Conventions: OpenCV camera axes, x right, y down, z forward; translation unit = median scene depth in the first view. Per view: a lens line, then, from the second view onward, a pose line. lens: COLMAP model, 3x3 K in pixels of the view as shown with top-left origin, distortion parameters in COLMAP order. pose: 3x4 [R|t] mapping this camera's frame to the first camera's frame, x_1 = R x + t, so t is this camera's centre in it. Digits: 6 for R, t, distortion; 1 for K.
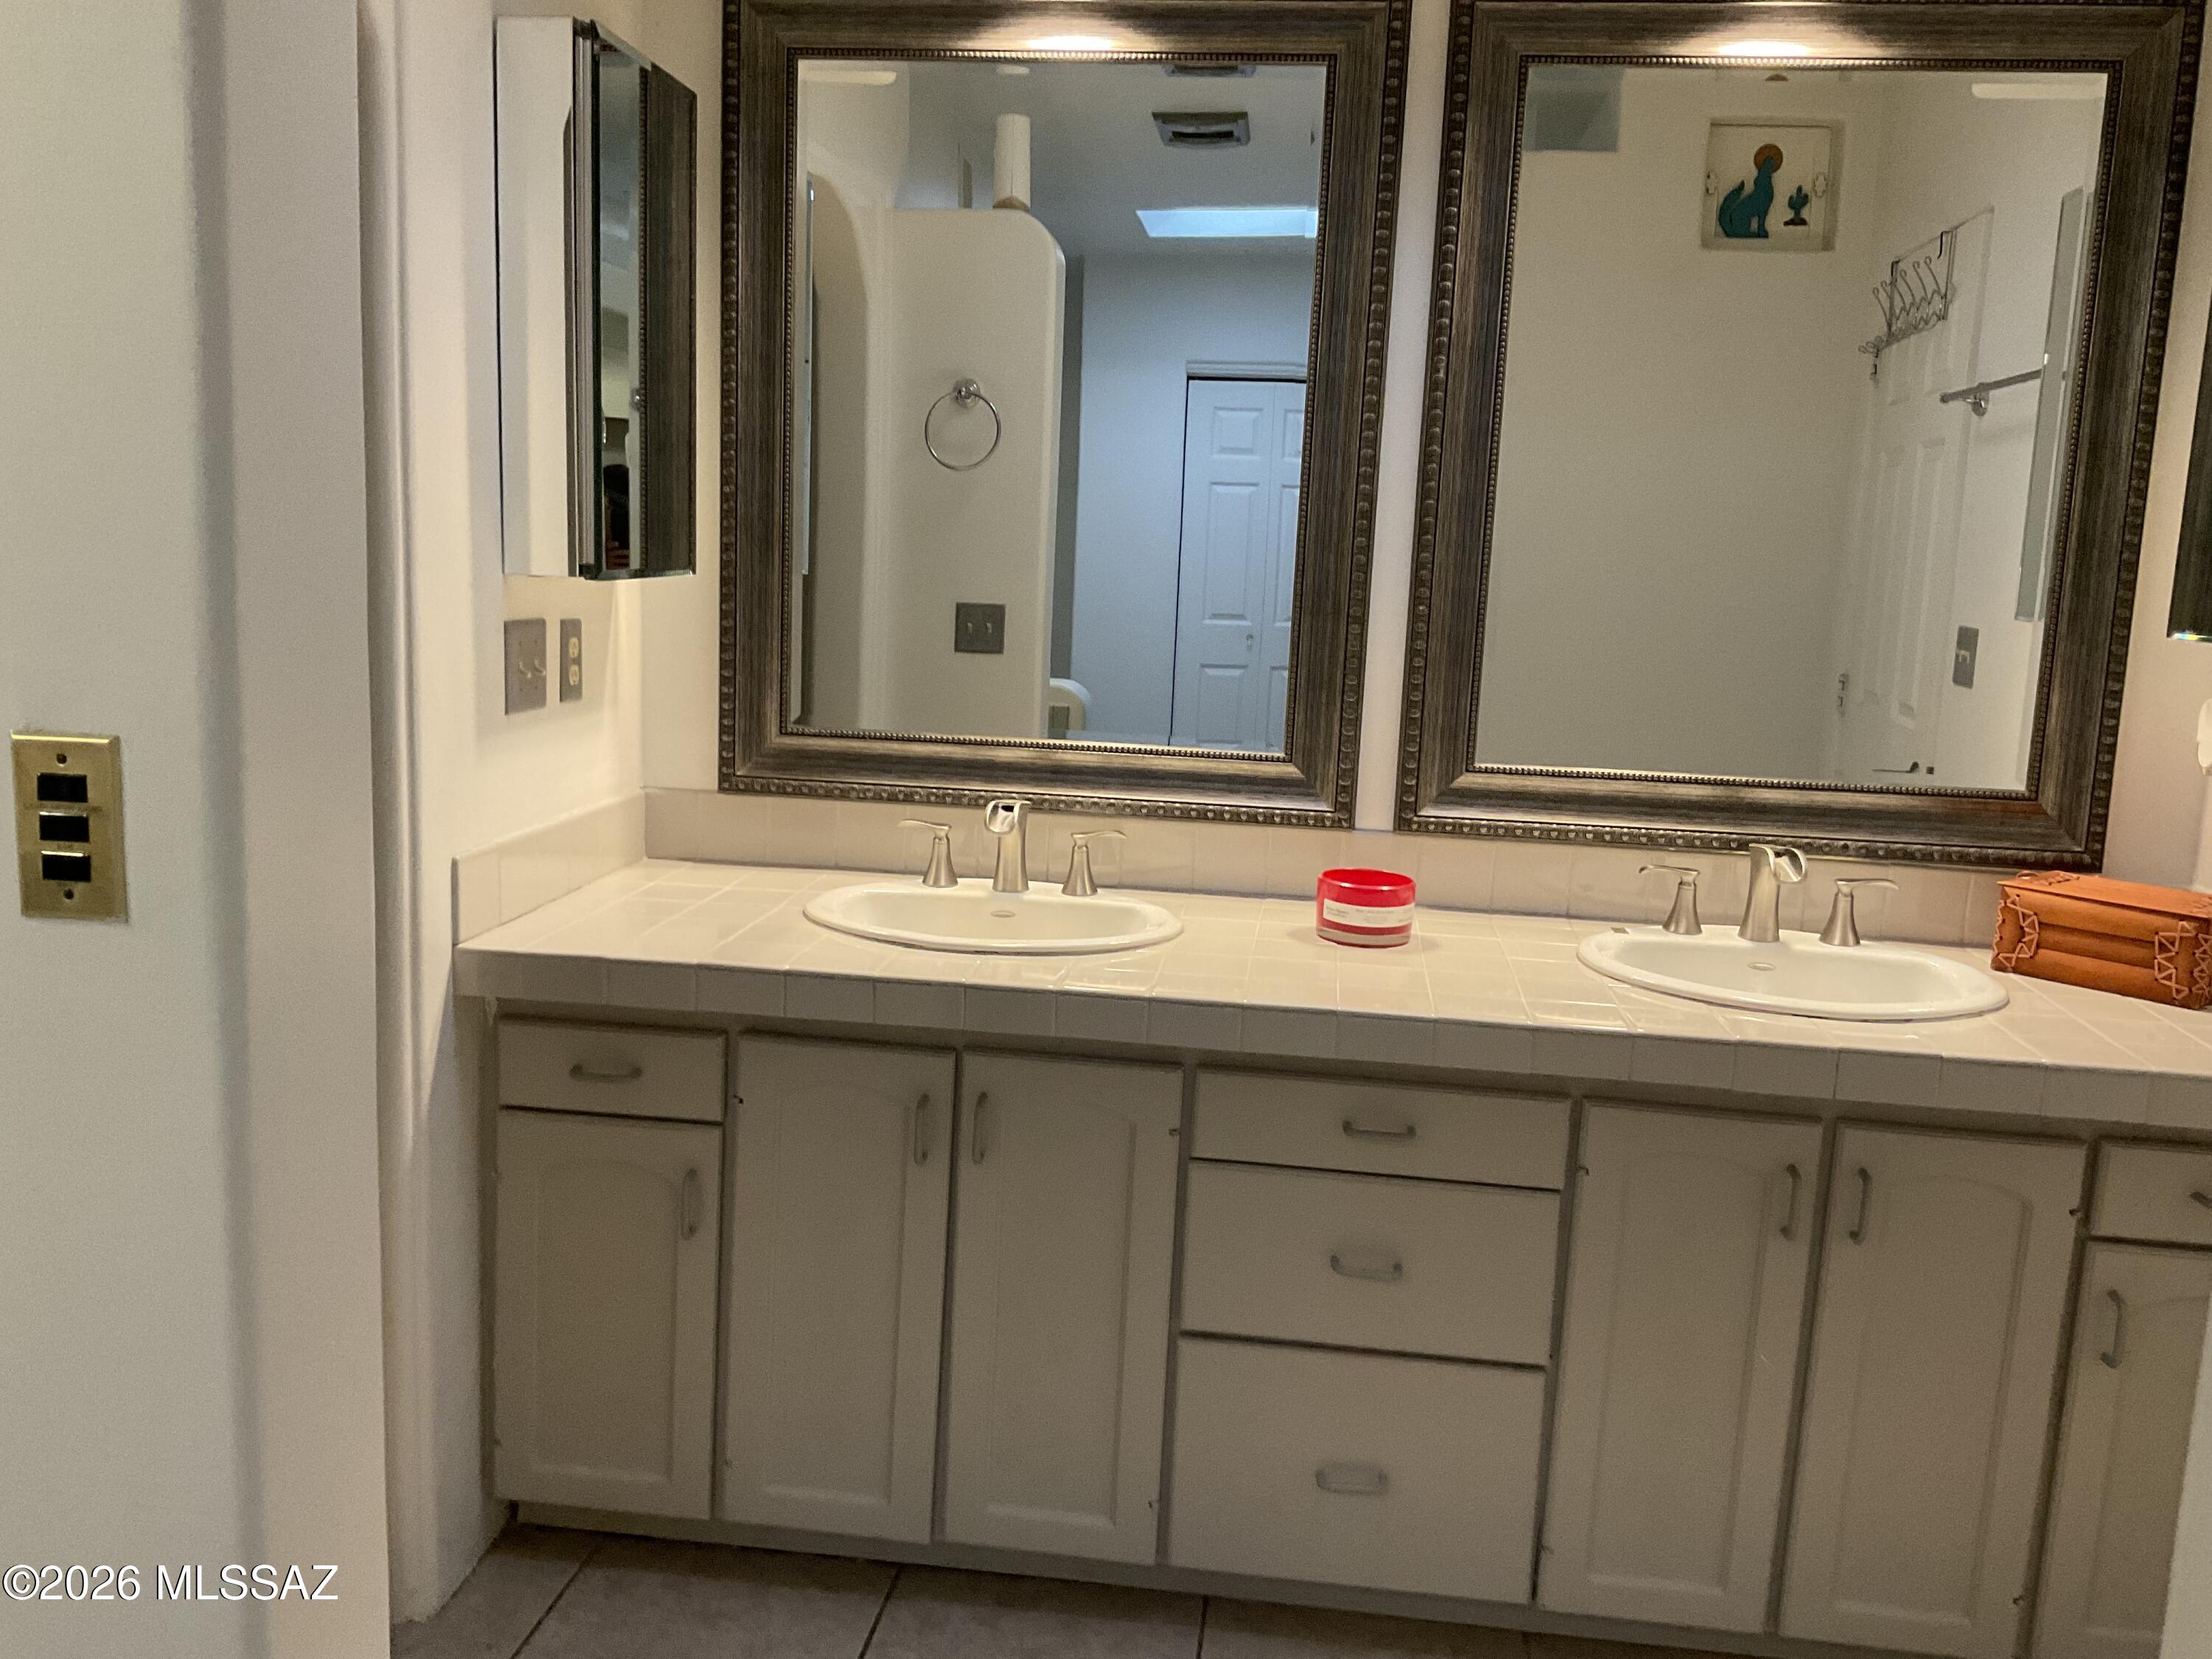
lens RADIAL K [[1818.8, 0, 1103.5], [0, 1818.8, 825.4], [0, 0, 1]] dist [0.009680, -0.022805]
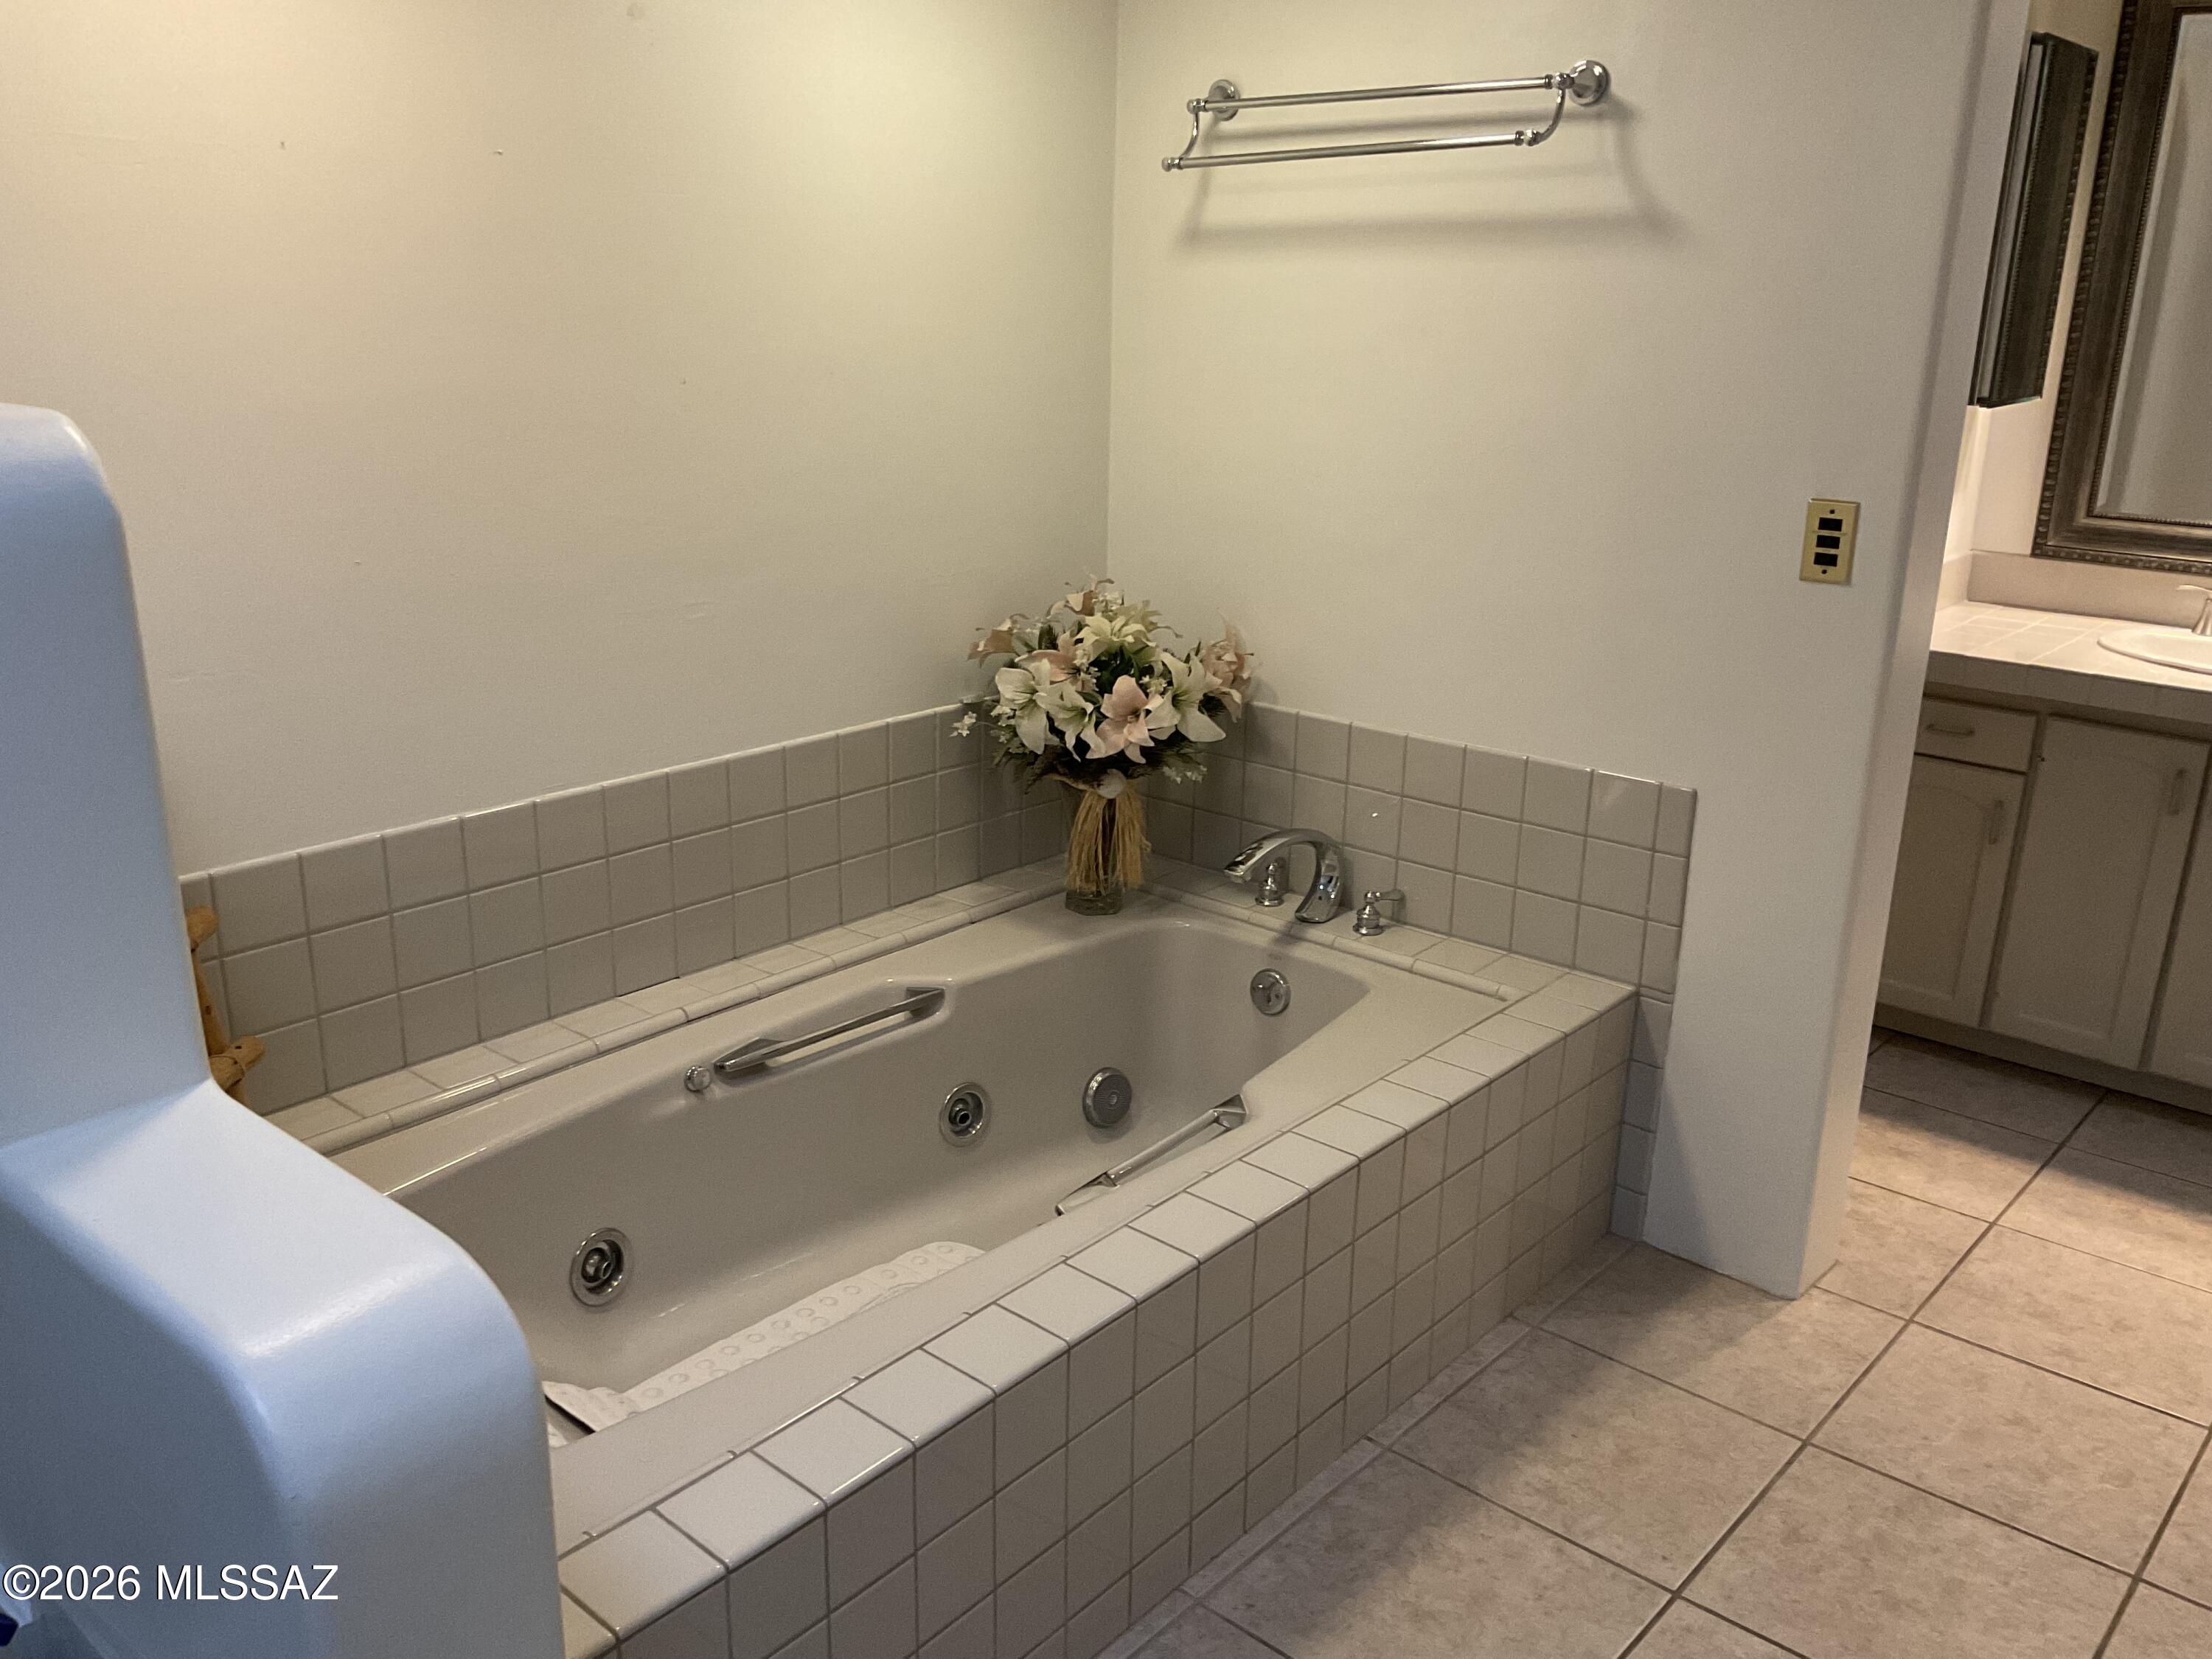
lens RADIAL K [[1818.8, 0, 1115.7], [0, 1818.8, 829.1], [0, 0, 1]] dist [0.009680, -0.022805]
pose [[0.828842, 0.140830, -0.541468, -0.008934], [-0.072181, 0.986630, 0.146122, 0.038872], [0.554807, -0.082028, 0.827925, -0.629948]]
